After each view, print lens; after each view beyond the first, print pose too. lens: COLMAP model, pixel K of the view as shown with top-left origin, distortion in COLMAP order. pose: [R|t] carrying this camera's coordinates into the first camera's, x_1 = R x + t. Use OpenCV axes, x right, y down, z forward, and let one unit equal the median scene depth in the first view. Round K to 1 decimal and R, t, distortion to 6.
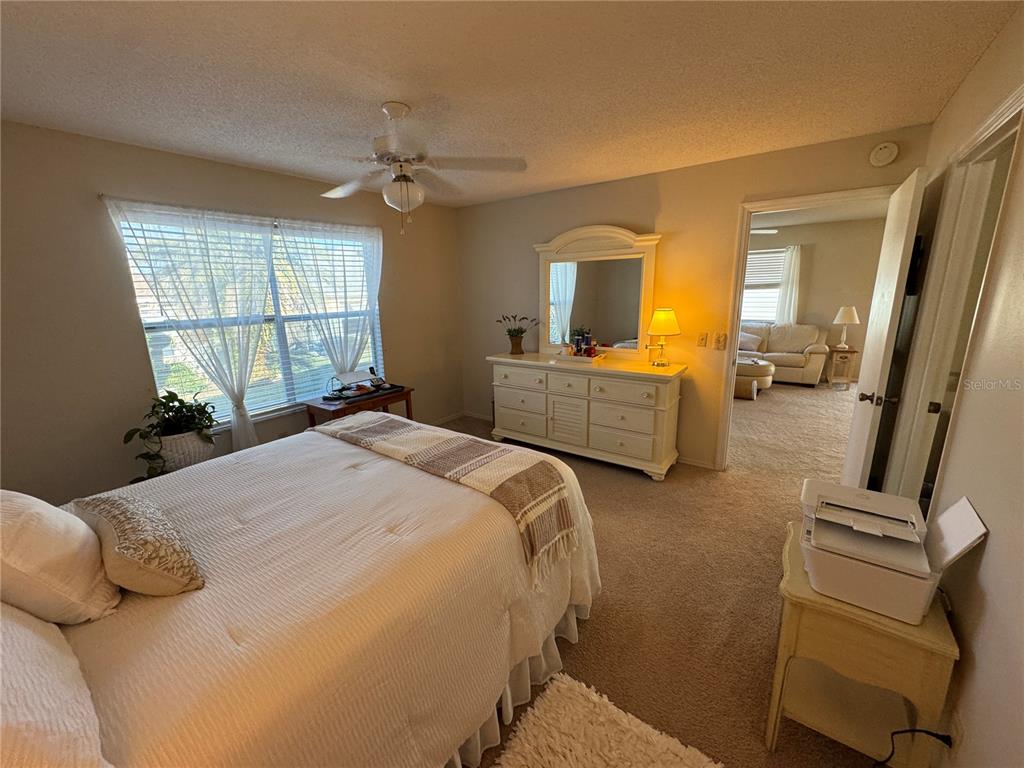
lens RADIAL K [[412.3, 0, 511.9], [0, 412.3, 386.4], [0, 0, 1]] dist [-0.001517, 0.000256]
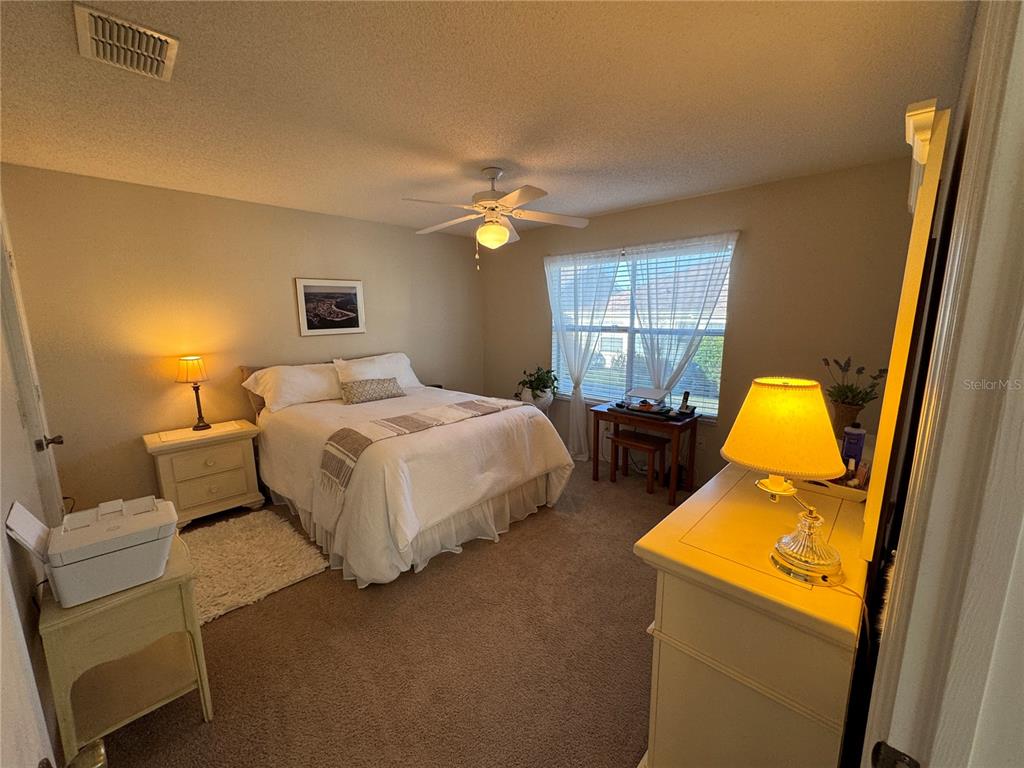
lens RADIAL K [[412.3, 0, 509.0], [0, 412.3, 386.7], [0, 0, 1]] dist [-0.001517, 0.000256]
pose [[-0.119250, 0.204967, -0.971477, 0.694247], [-0.212059, 0.950623, 0.226598, -0.211258], [0.969954, 0.233033, -0.069897, 0.807482]]
